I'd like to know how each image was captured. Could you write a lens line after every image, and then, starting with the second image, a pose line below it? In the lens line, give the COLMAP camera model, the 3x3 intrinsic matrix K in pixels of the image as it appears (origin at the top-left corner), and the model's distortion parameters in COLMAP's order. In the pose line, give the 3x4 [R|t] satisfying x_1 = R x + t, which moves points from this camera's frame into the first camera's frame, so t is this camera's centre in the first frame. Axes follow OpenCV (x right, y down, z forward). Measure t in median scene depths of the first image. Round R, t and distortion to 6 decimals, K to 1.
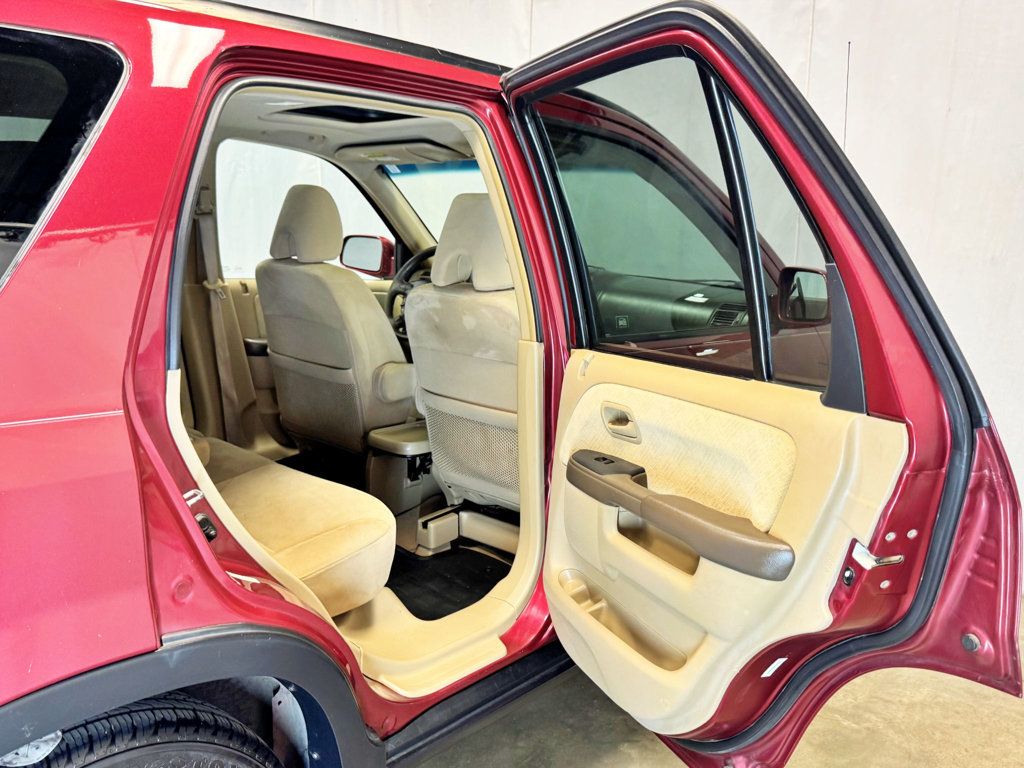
lens RADIAL K [[904.2, 0, 529.8], [0, 904.2, 388.8], [0, 0, 1]] dist [0.109062, -0.163222]
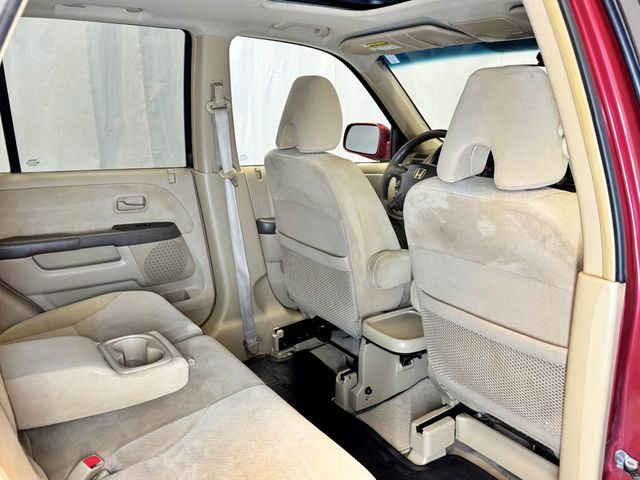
lens RADIAL K [[565.1, 0, 317.3], [0, 565.1, 242.6], [0, 0, 1]] dist [0.109062, -0.163222]
pose [[0.965496, 0.028600, -0.258843, -0.066205], [-0.017314, 0.998802, 0.045776, -0.066908], [0.259842, -0.039715, 0.964834, 0.386365]]
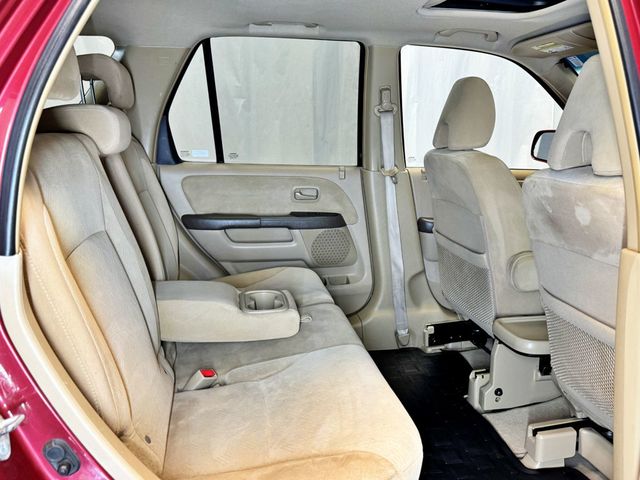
lens RADIAL K [[565.1, 0, 322.0], [0, 565.1, 244.5], [0, 0, 1]] dist [0.109062, -0.163222]
pose [[0.781398, 0.096563, -0.616517, 0.053388], [-0.099006, 0.994625, 0.030300, -0.034043], [0.616129, 0.037362, 0.786759, 0.386371]]
